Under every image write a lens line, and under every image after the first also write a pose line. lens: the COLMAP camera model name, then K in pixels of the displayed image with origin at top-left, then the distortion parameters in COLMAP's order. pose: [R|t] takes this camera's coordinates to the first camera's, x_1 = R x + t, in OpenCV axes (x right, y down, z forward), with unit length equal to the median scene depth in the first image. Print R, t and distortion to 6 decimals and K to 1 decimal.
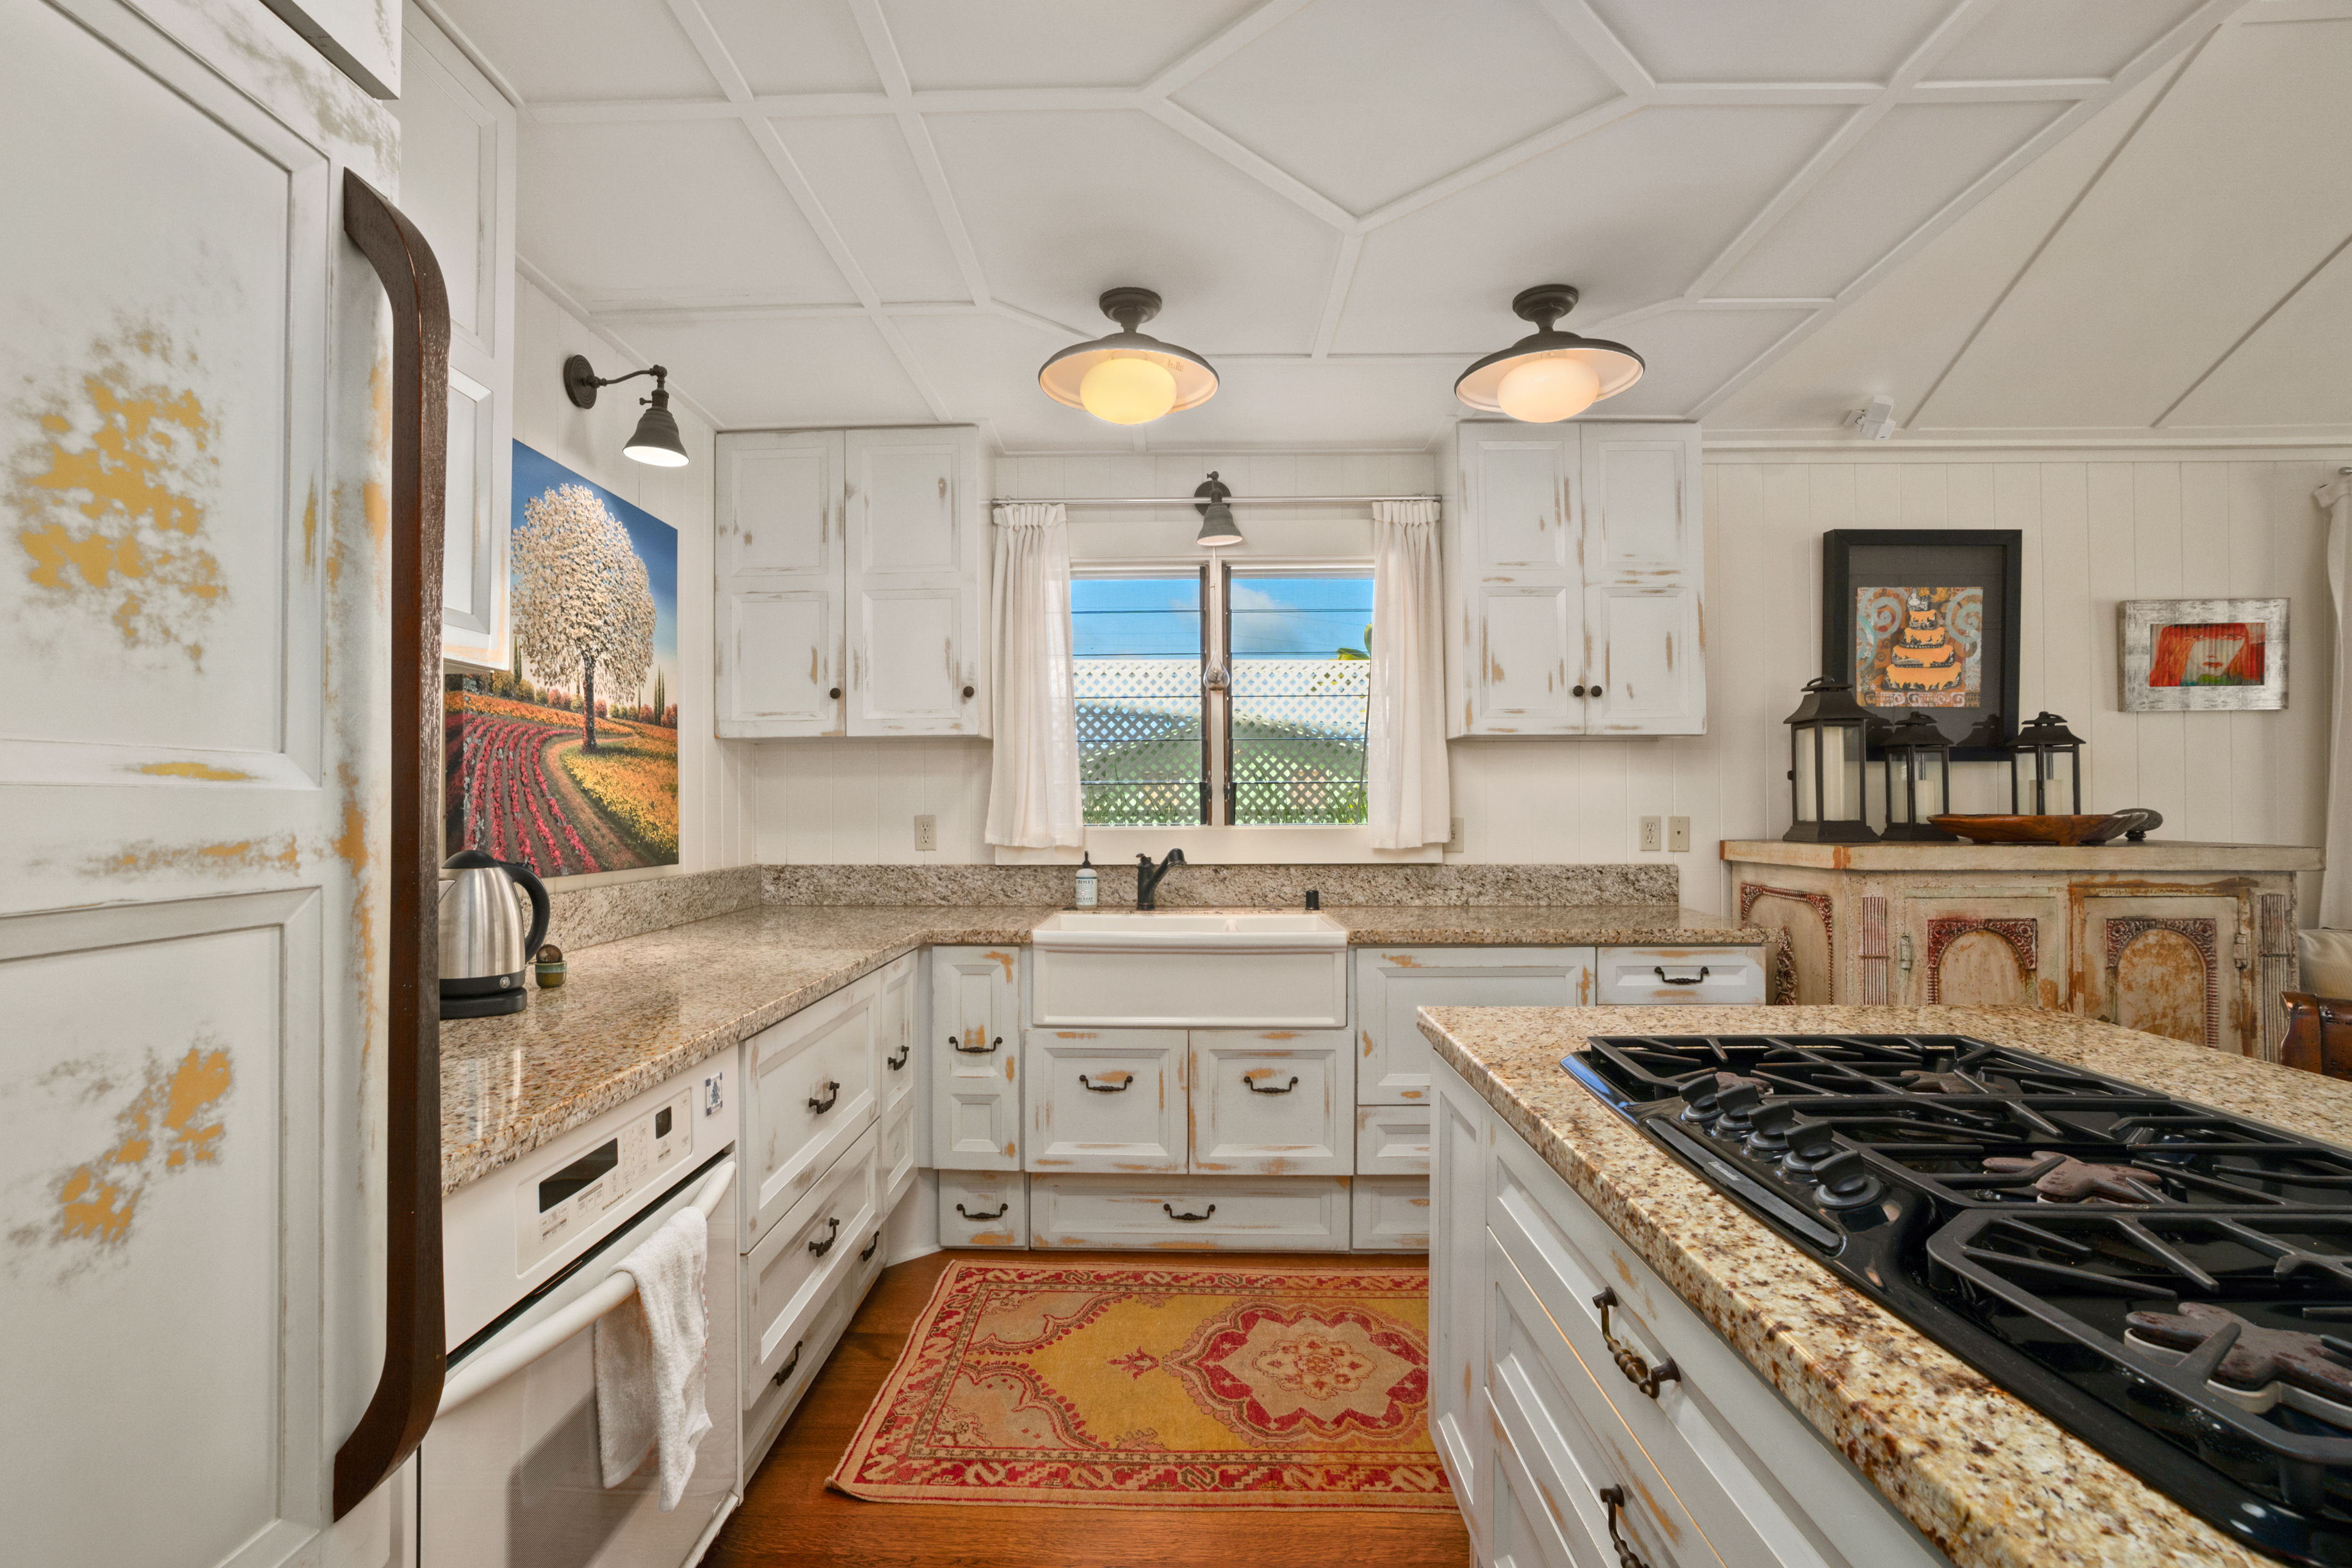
lens RADIAL K [[1089.1, 0, 1147.6], [0, 1089.1, 788.1], [0, 0, 1]] dist [-0.072336, 0.031822]
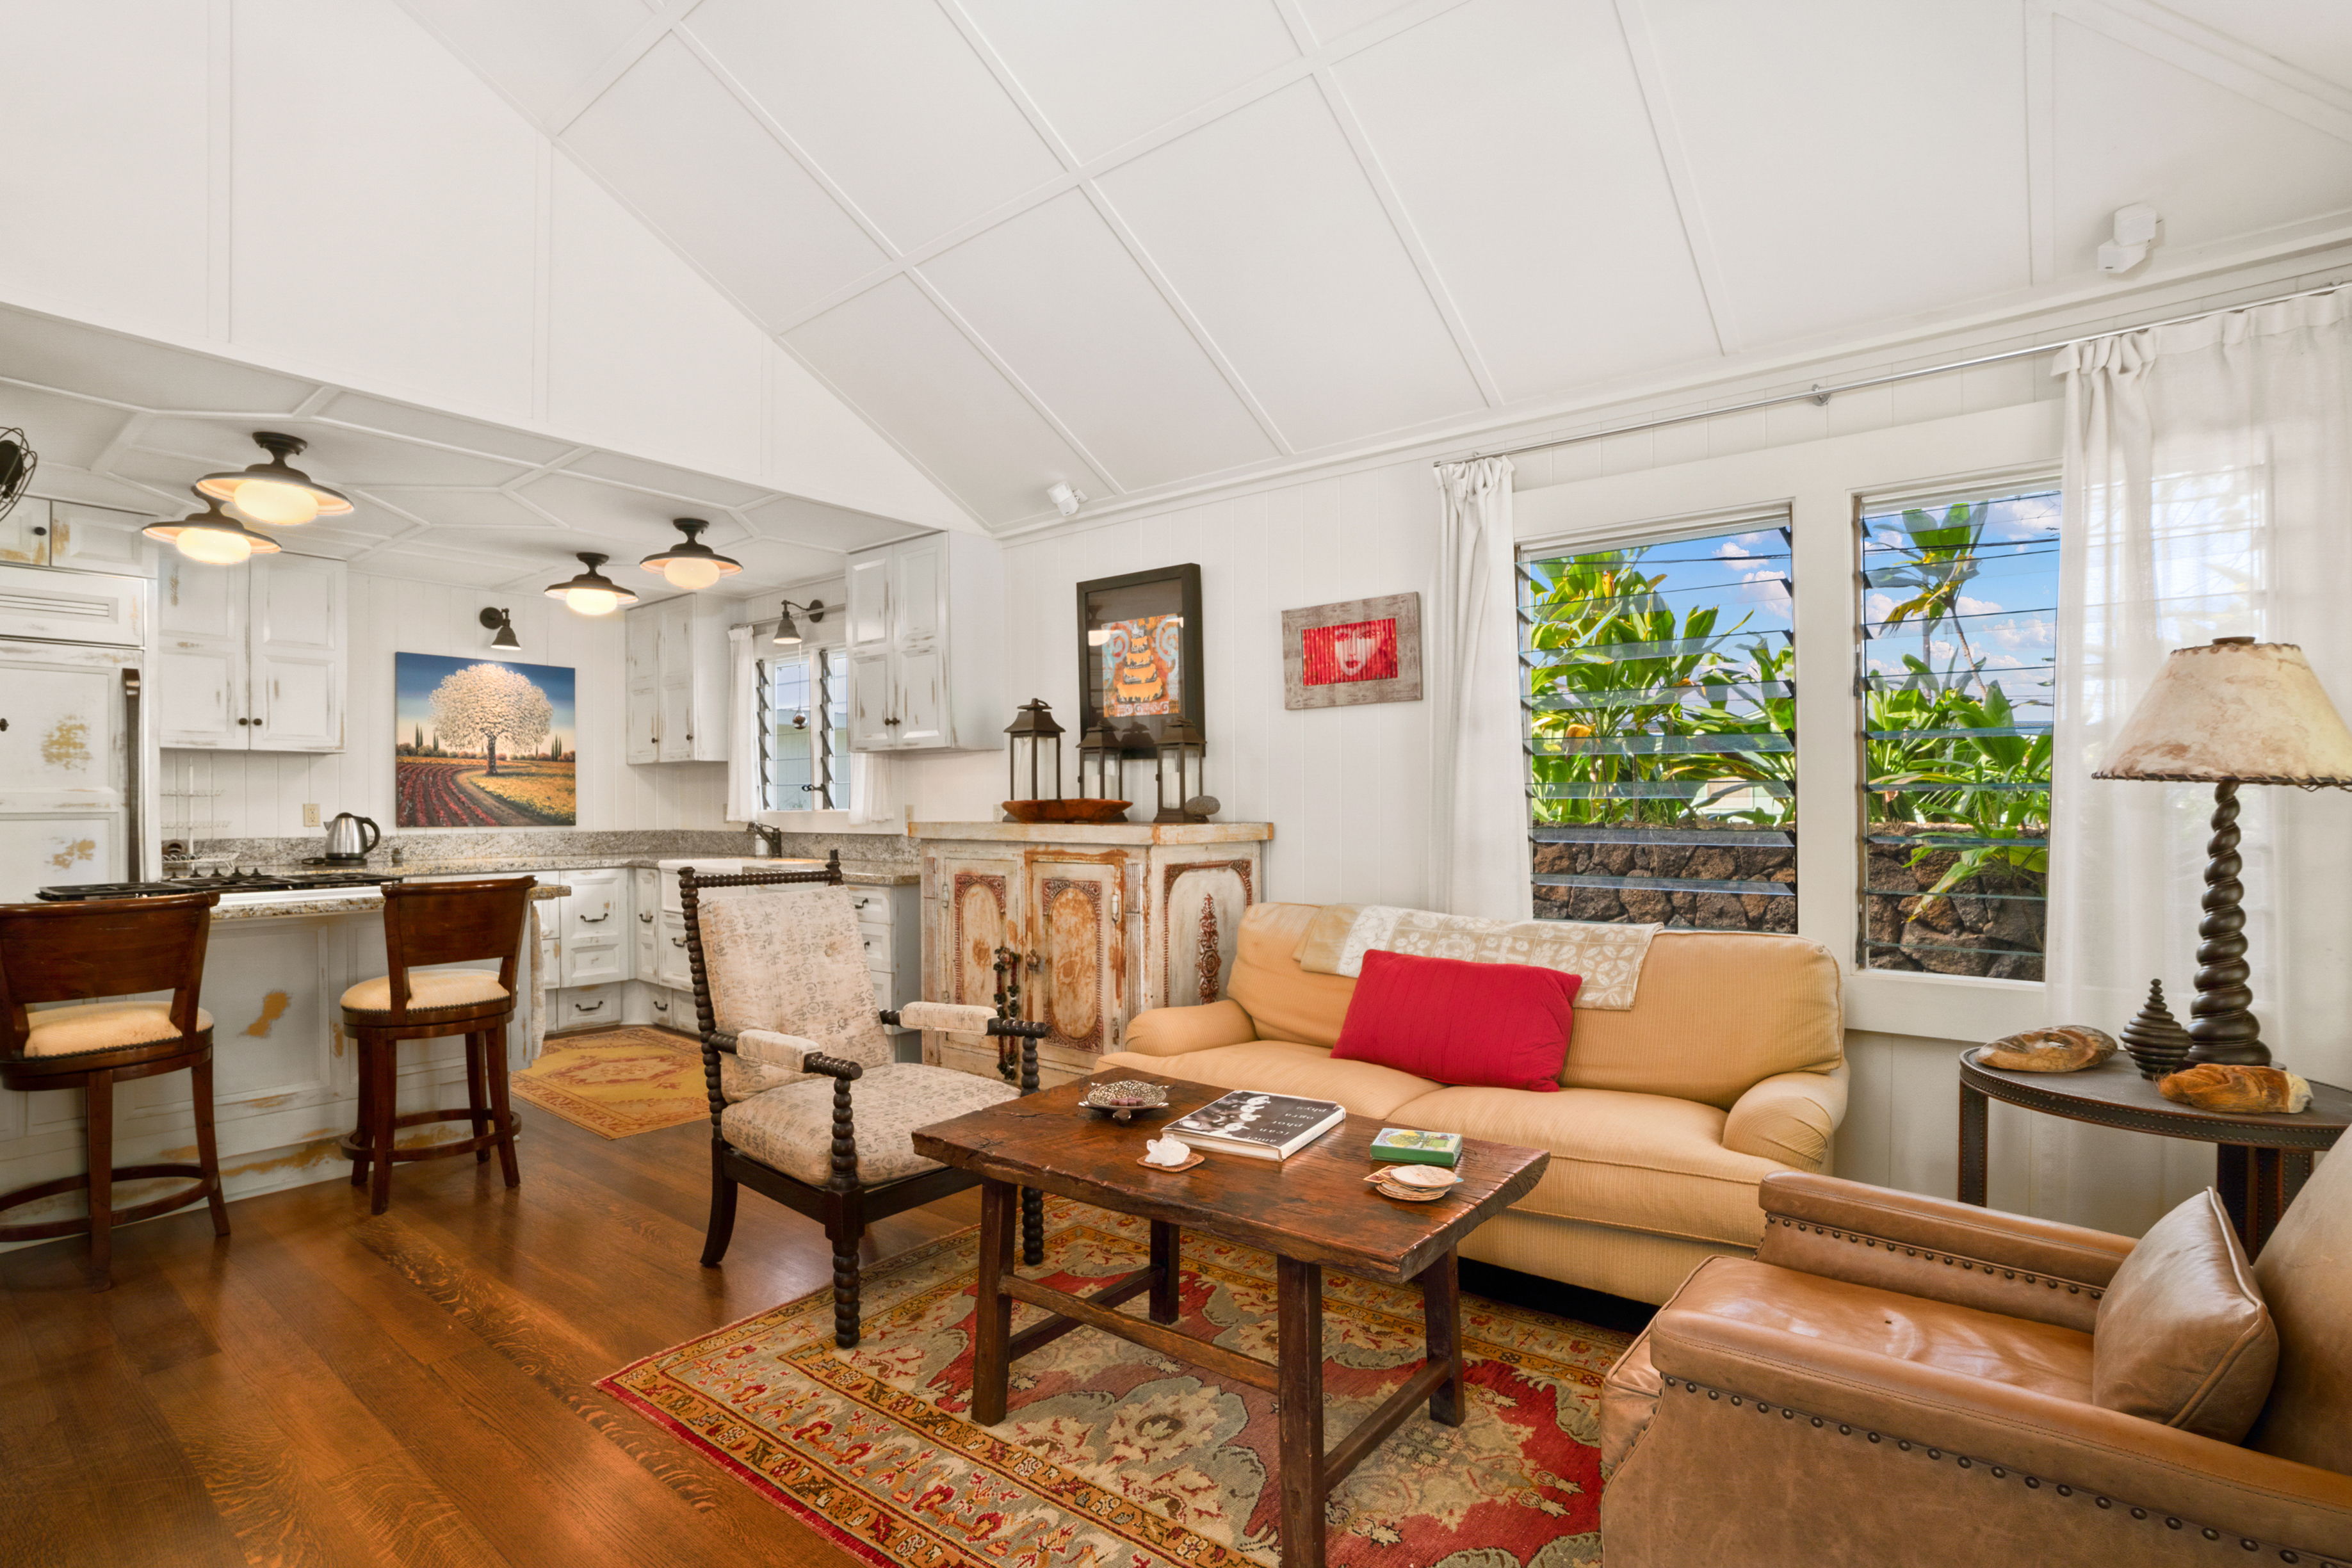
lens RADIAL K [[1097.4, 0, 1149.2], [0, 1097.4, 802.5], [0, 0, 1]] dist [-0.050939, 0.020746]
pose [[0.797767, -0.001950, -0.602963, 1.875151], [0.012094, 0.999845, 0.012767, 0.011916], [0.602845, -0.017477, 0.797667, -0.031749]]
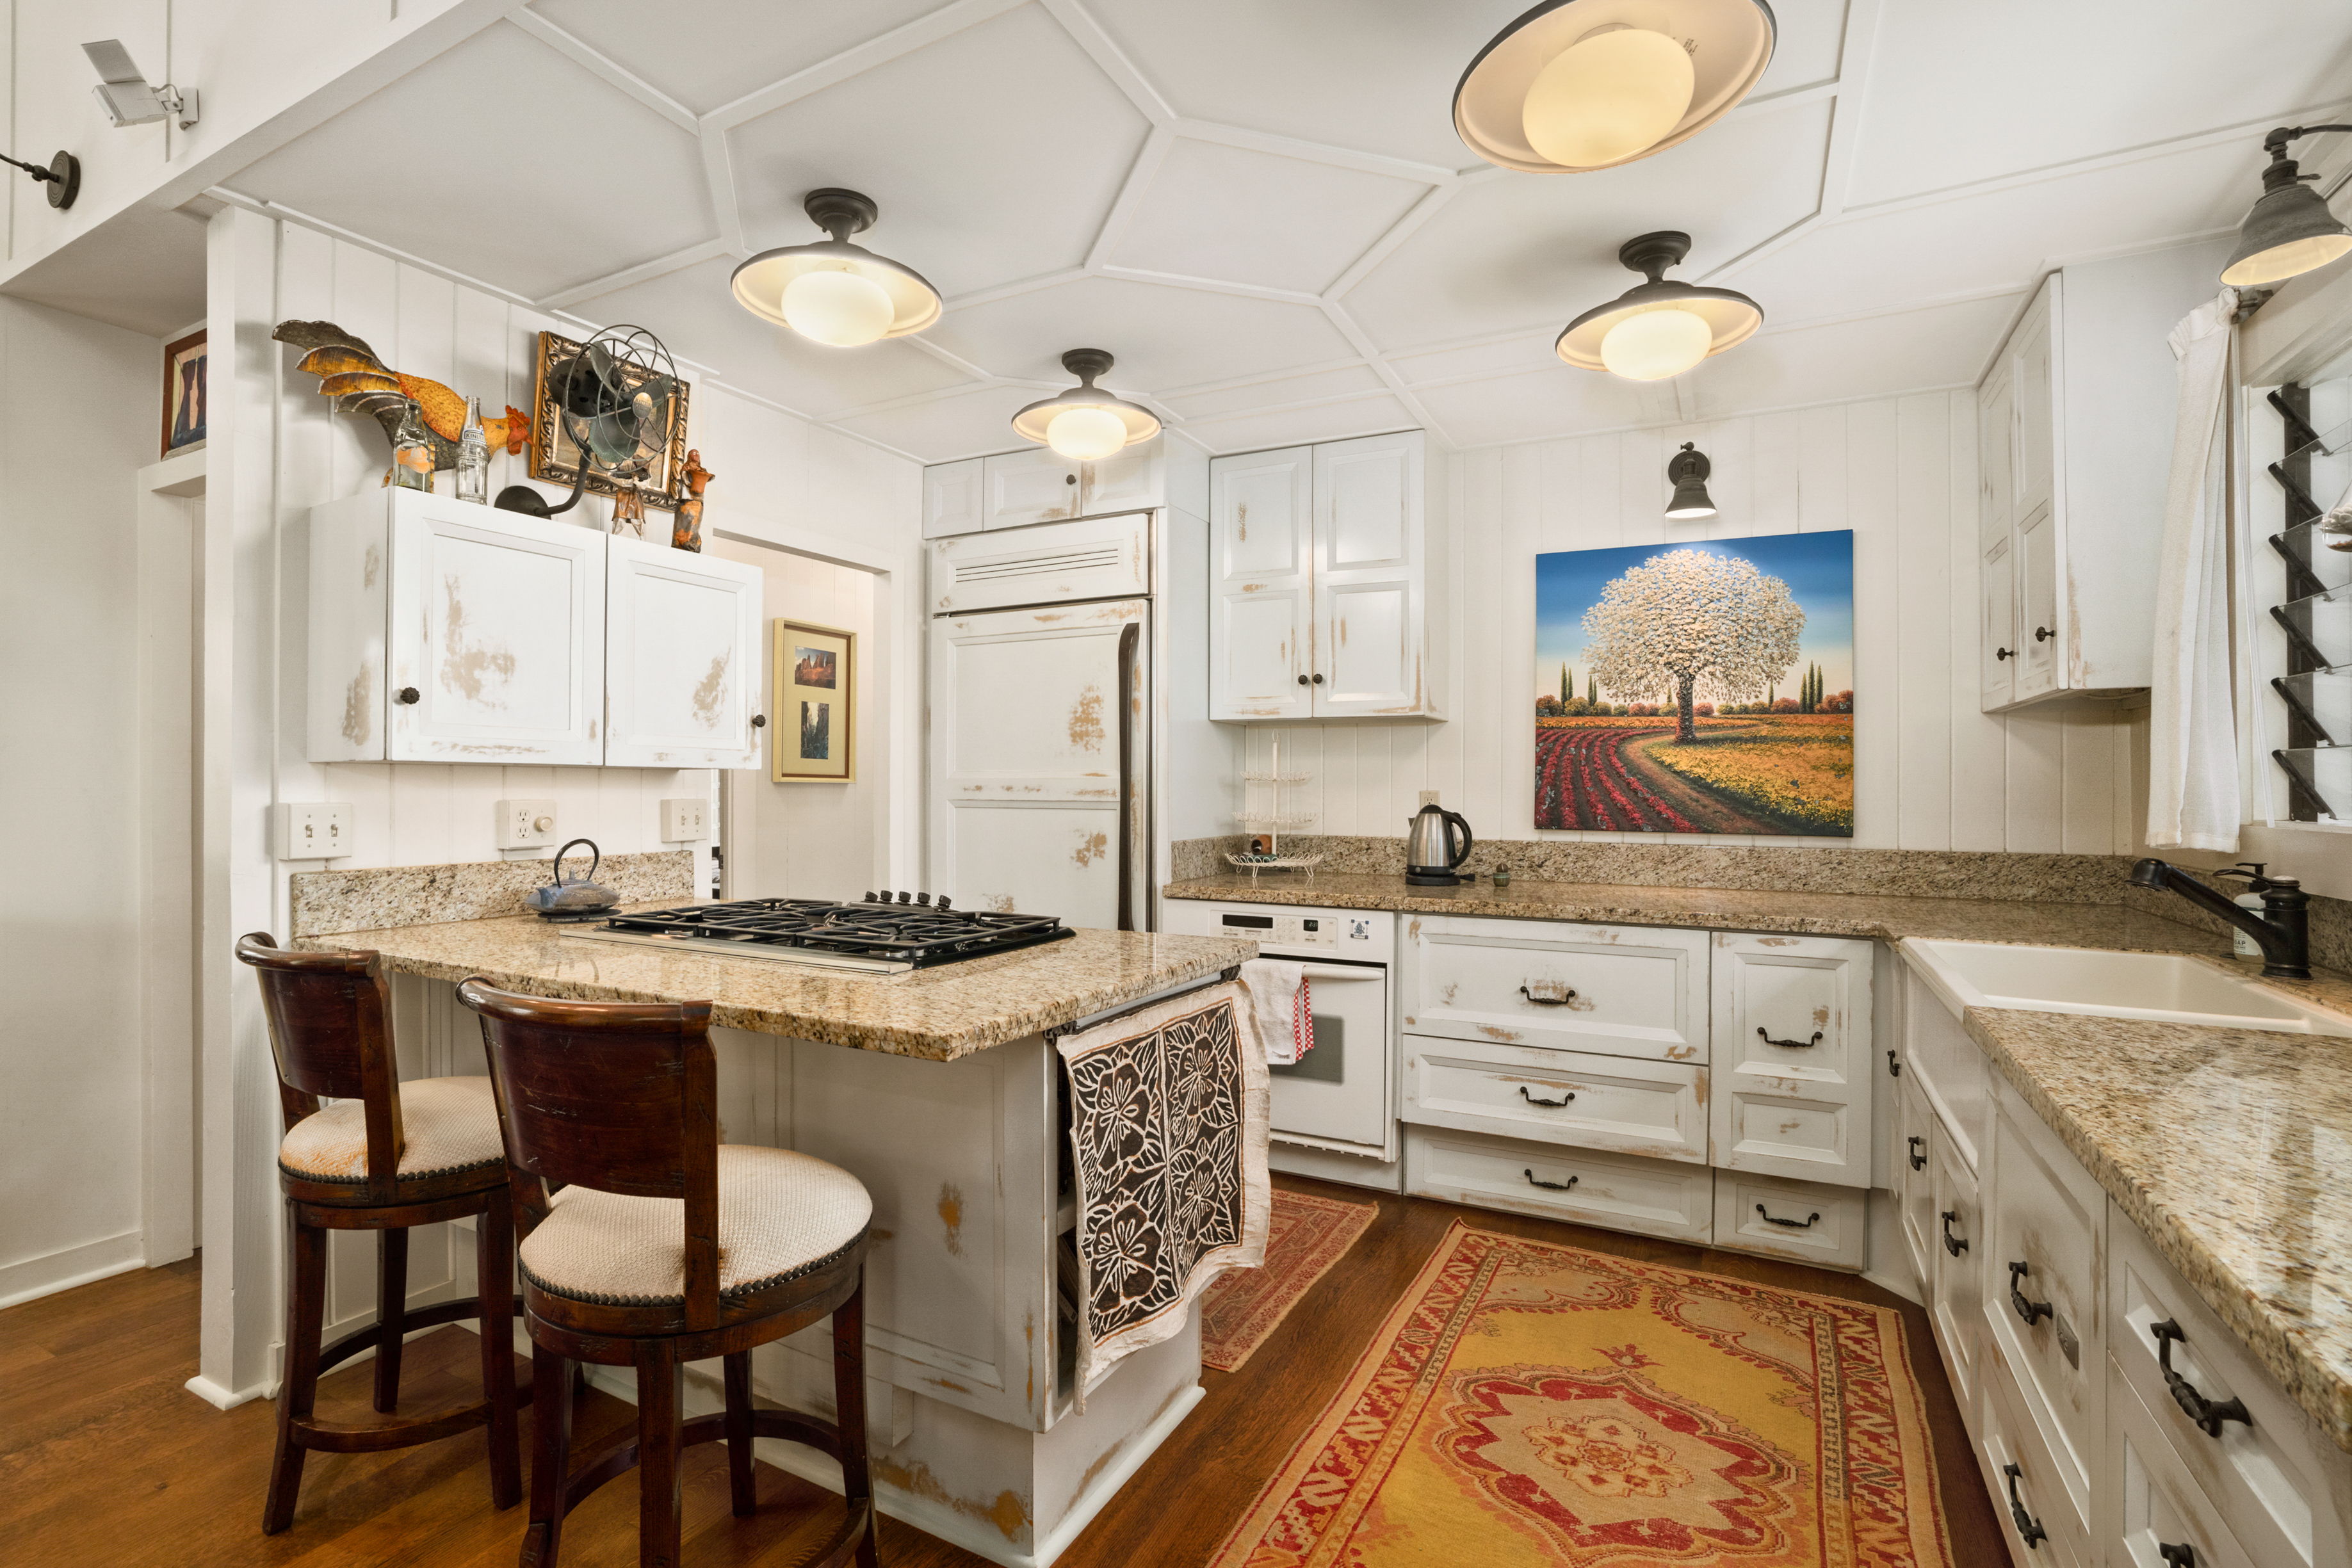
lens RADIAL K [[1089.1, 0, 1147.6], [0, 1089.1, 788.1], [0, 0, 1]] dist [-0.072336, 0.031822]
pose [[-0.451344, 0.006645, -0.892325, 0.893907], [0.013180, 0.999913, 0.000779, 0.011323], [0.892253, -0.011409, -0.451392, 0.899367]]
